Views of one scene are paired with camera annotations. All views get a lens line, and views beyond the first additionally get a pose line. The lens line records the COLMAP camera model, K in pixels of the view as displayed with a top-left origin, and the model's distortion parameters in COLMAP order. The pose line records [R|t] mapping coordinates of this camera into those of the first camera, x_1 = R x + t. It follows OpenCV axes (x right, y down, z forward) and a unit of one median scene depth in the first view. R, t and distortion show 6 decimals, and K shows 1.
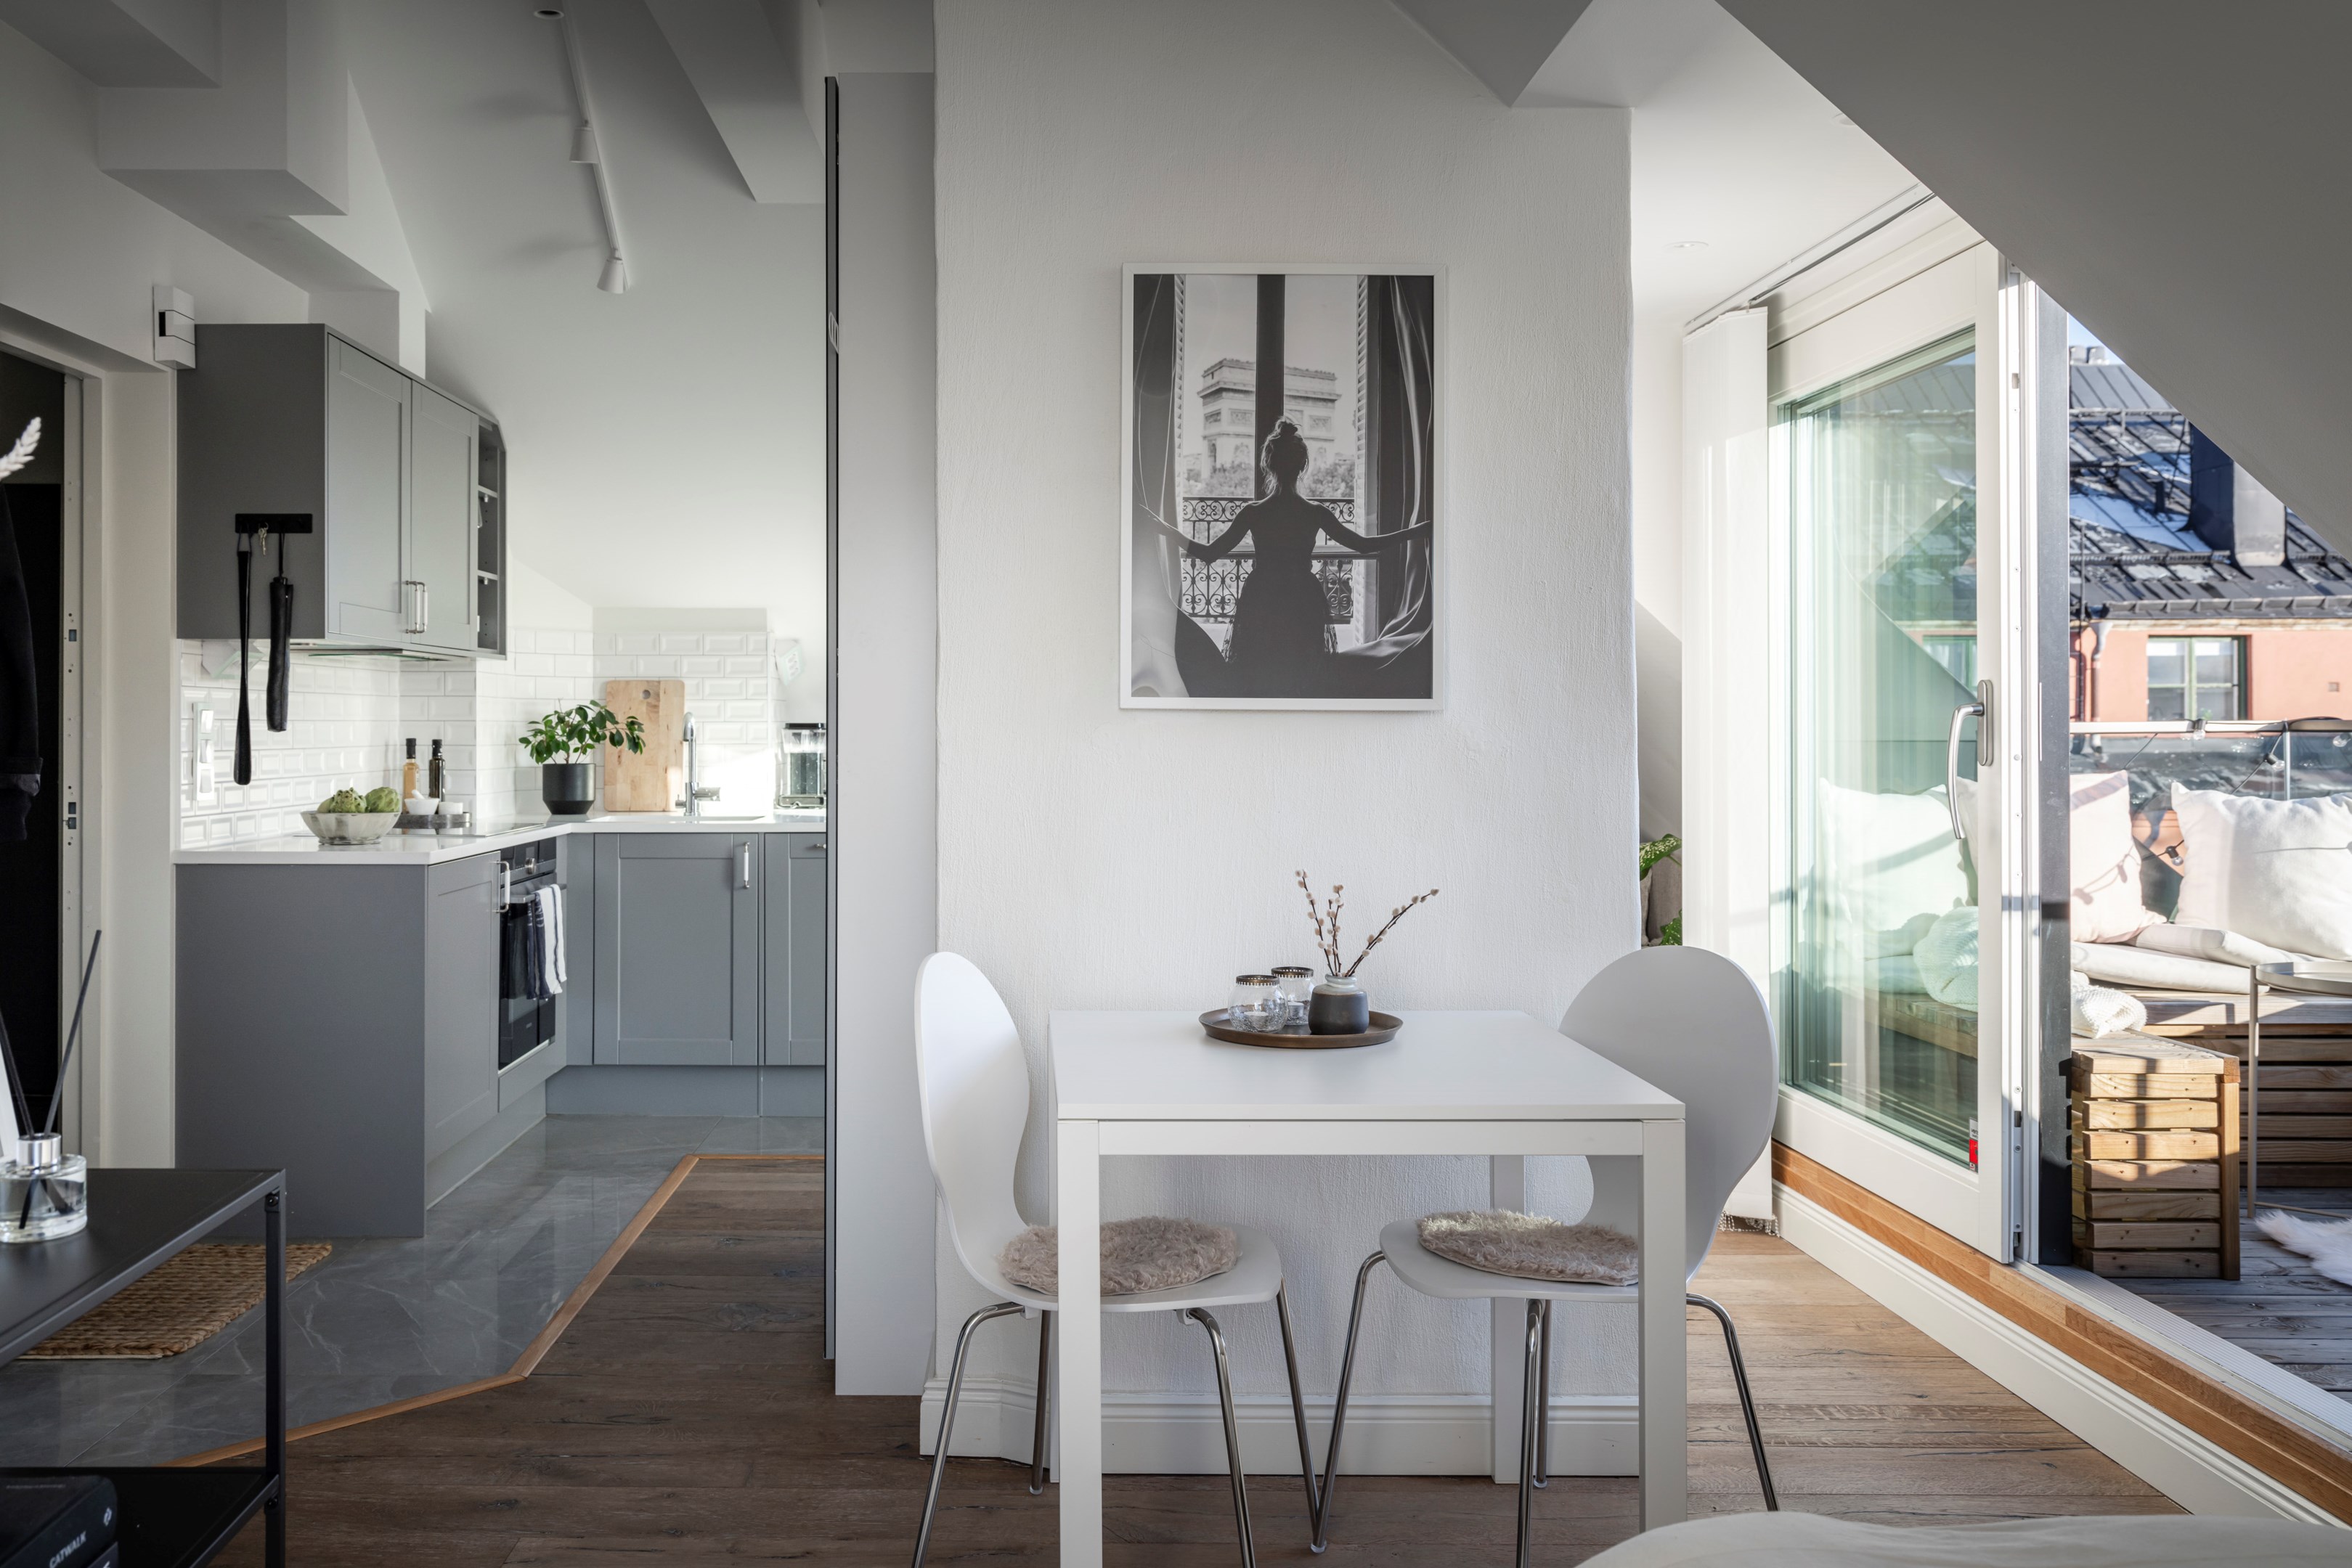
lens RADIAL K [[1893.4, 0, 982.4], [0, 1893.4, 721.5], [0, 0, 1]] dist [-0.000325, -0.007147]
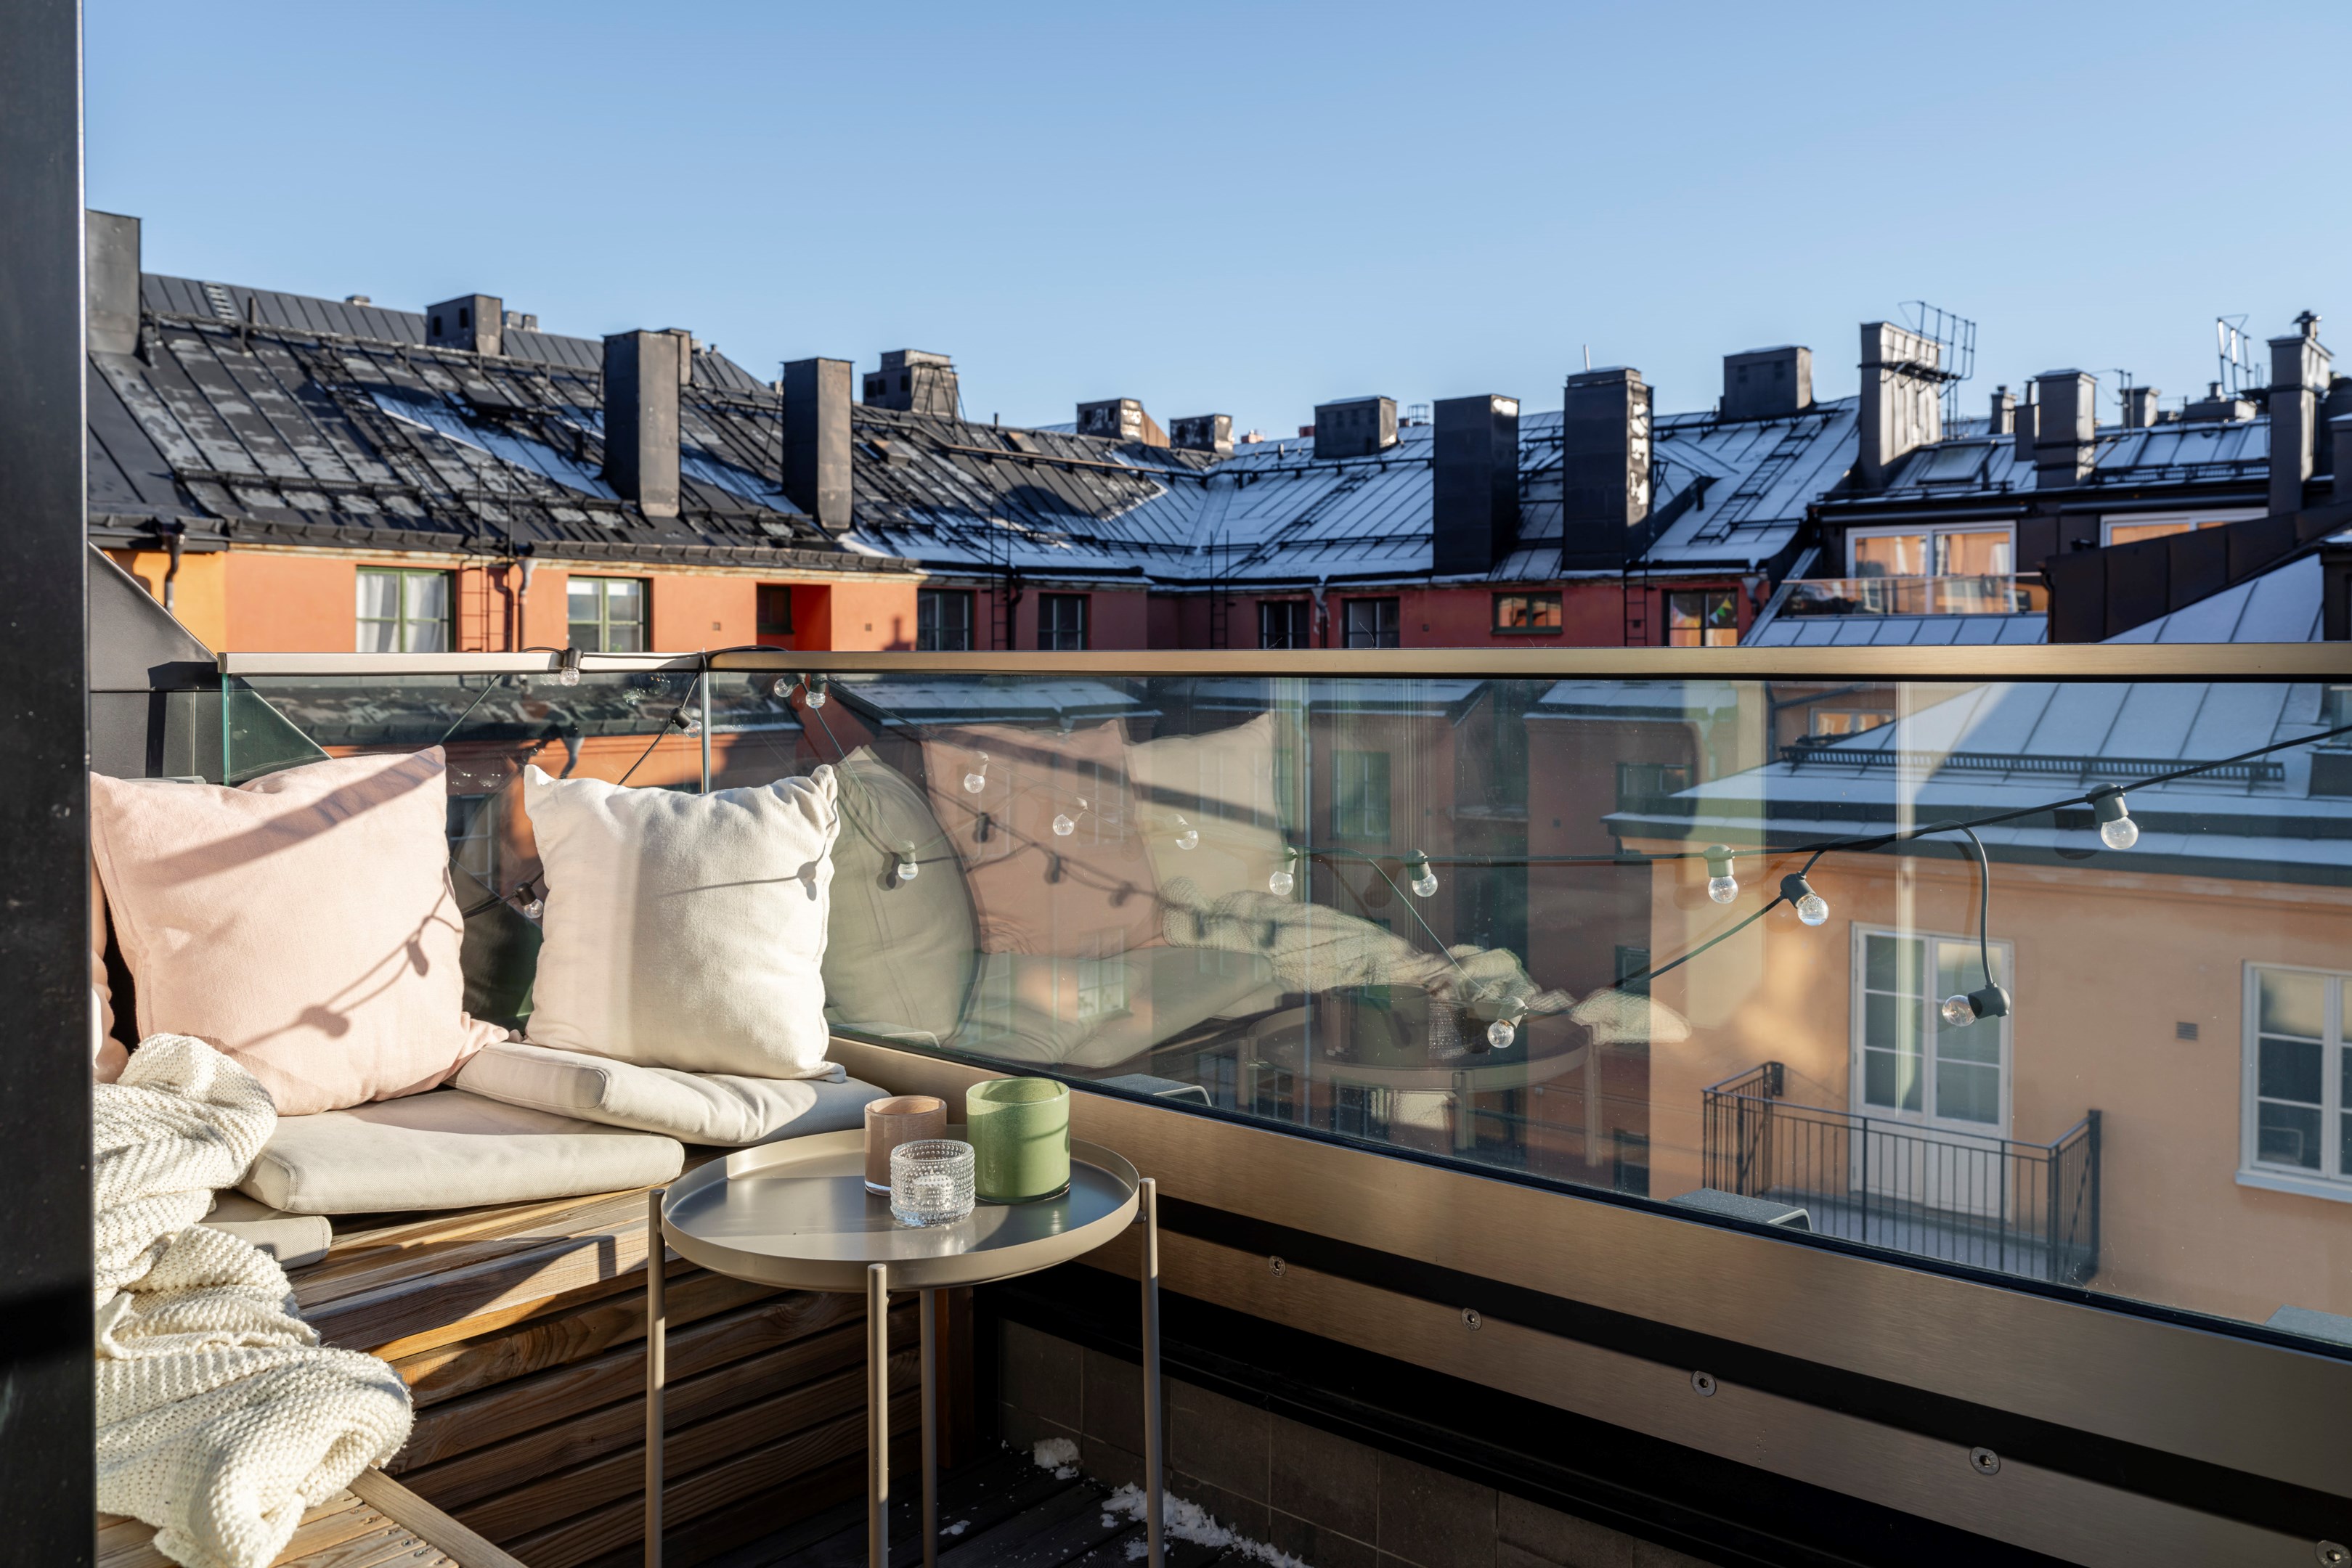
lens RADIAL K [[1800.5, 0, 1173.8], [0, 1800.5, 710.7], [0, 0, 1]] dist [0.002394, -0.002424]
pose [[0.643272, -0.018979, 0.765403, 0.372766], [-0.004559, 0.999580, 0.028617, 0.001127], [-0.765624, -0.021898, 0.642915, 0.554049]]
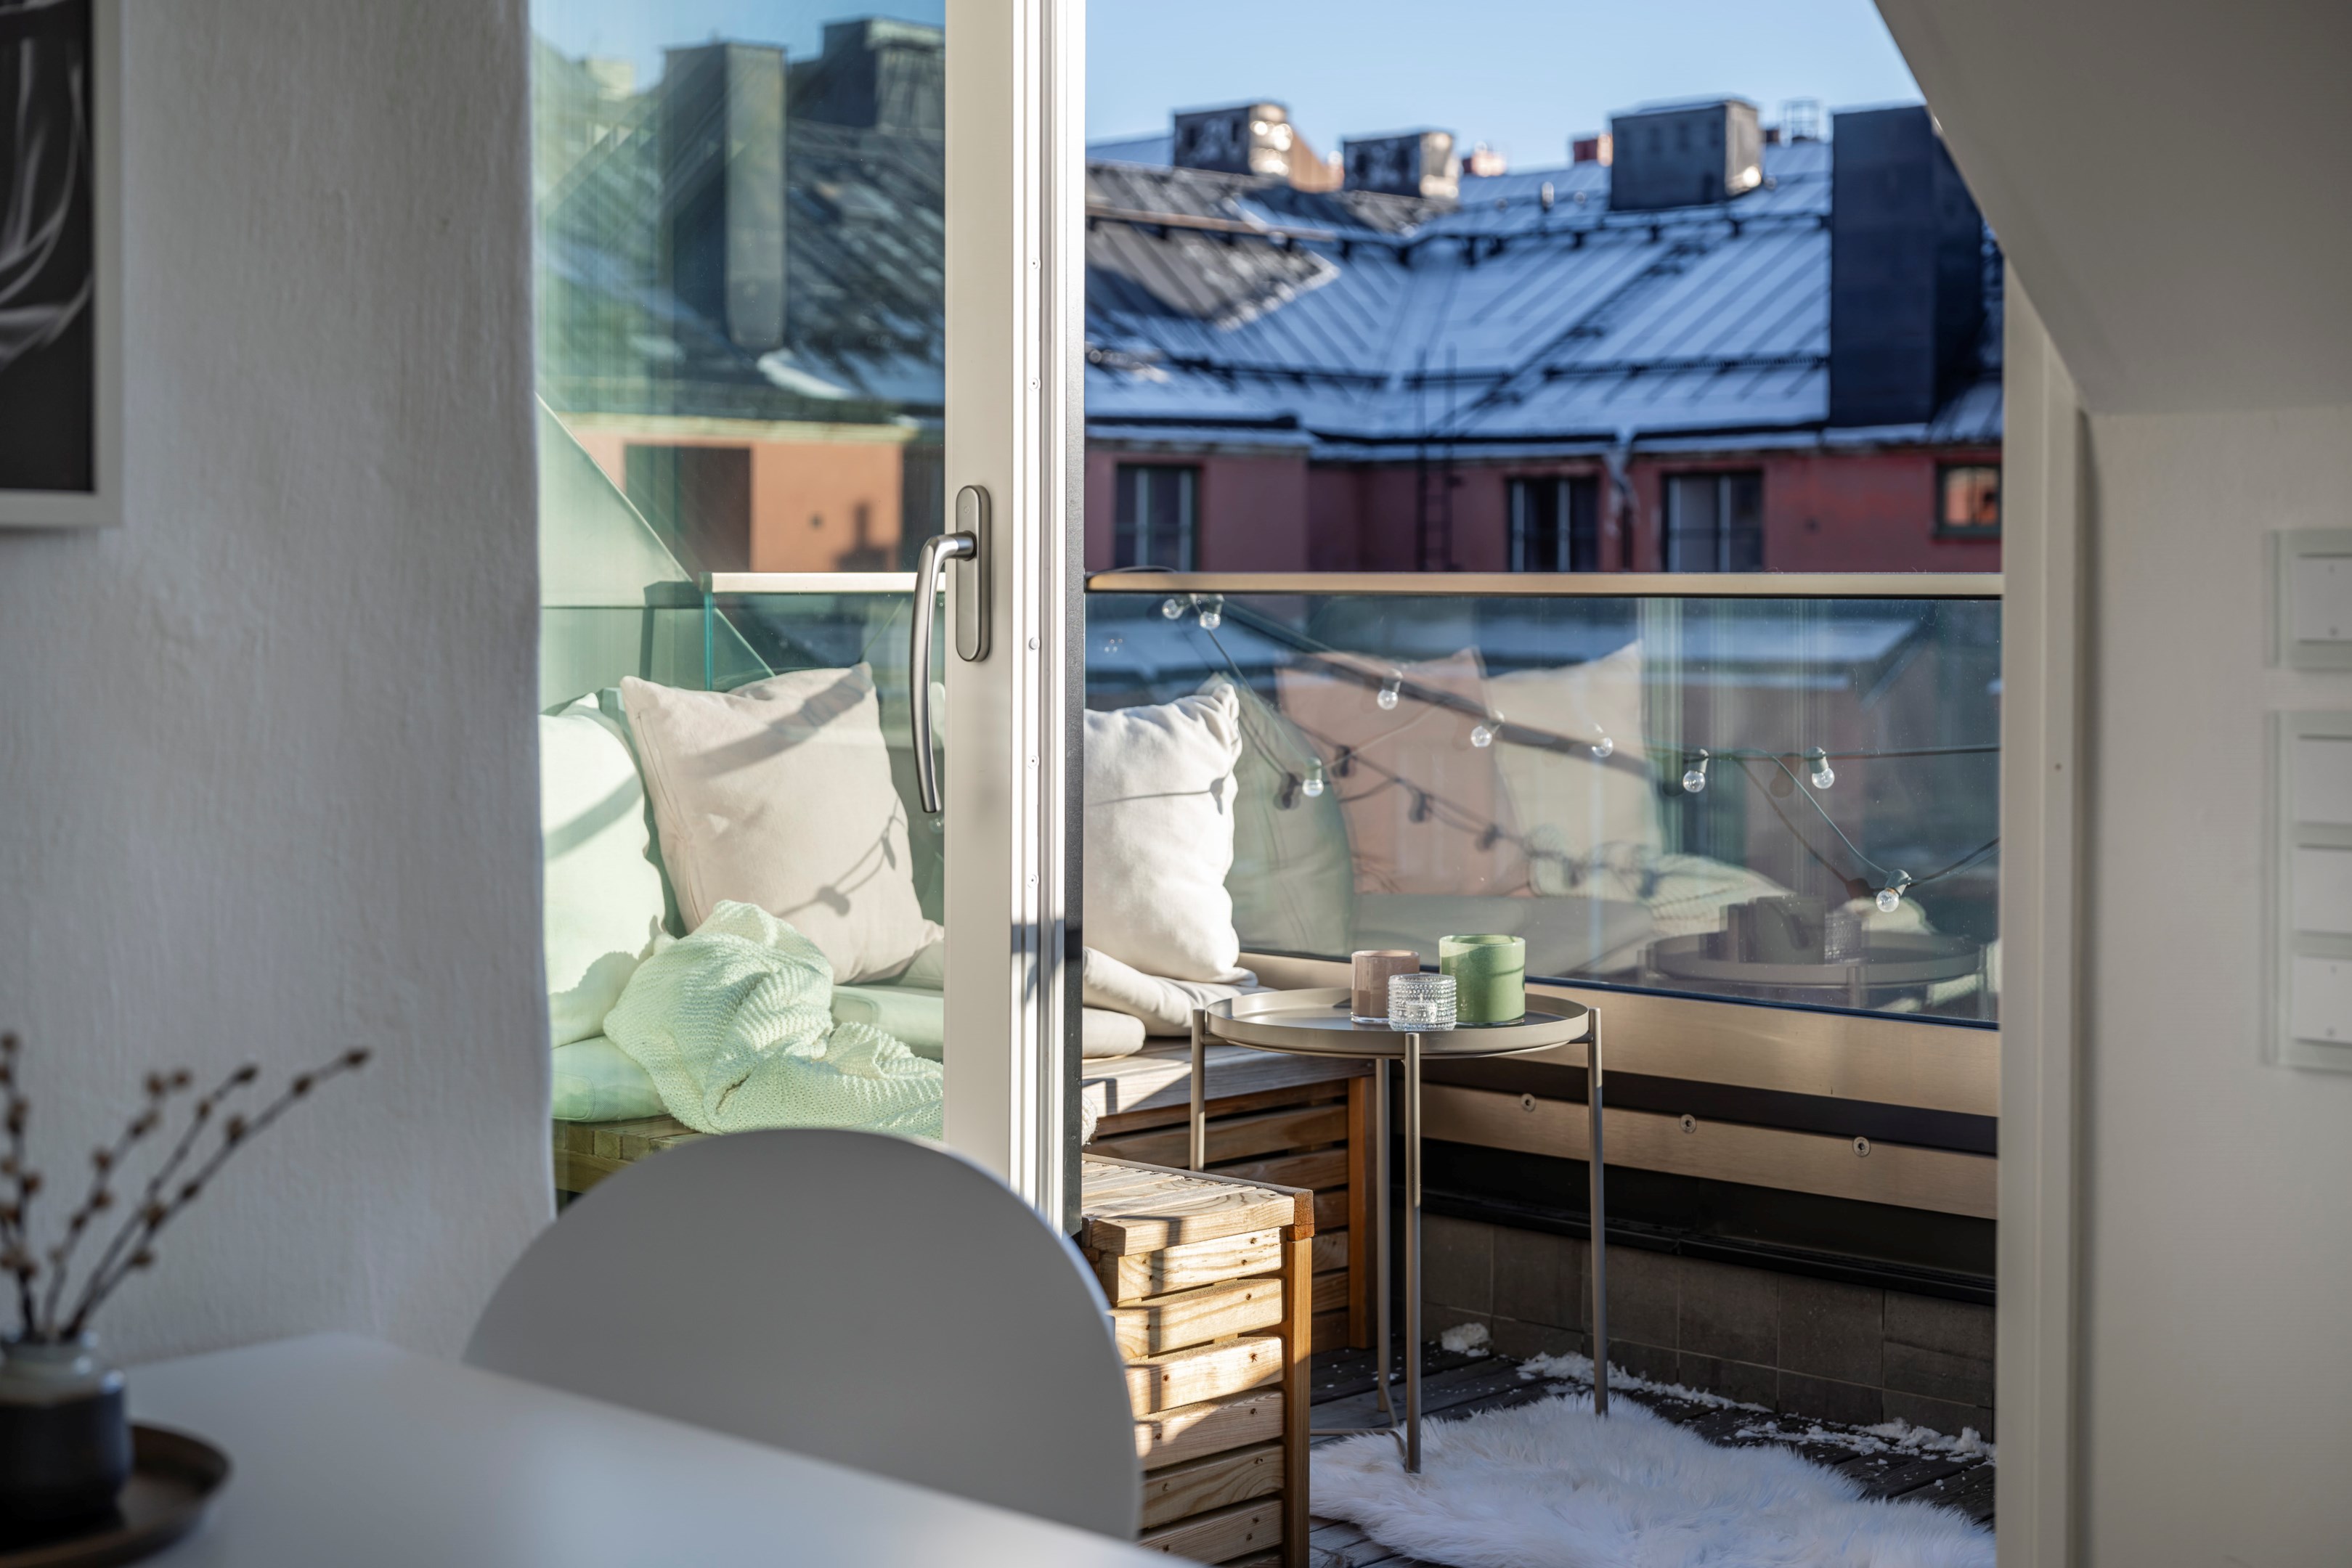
lens RADIAL K [[3438.2, 0, 1175.7], [0, 3438.2, 675.6], [0, 0, 1]] dist [0.009889, 0.008323]
pose [[0.676023, -0.014500, 0.736738, -0.070469], [-0.009164, 0.999564, 0.028082, 0.001303], [-0.736824, -0.025735, 0.675595, 0.280737]]
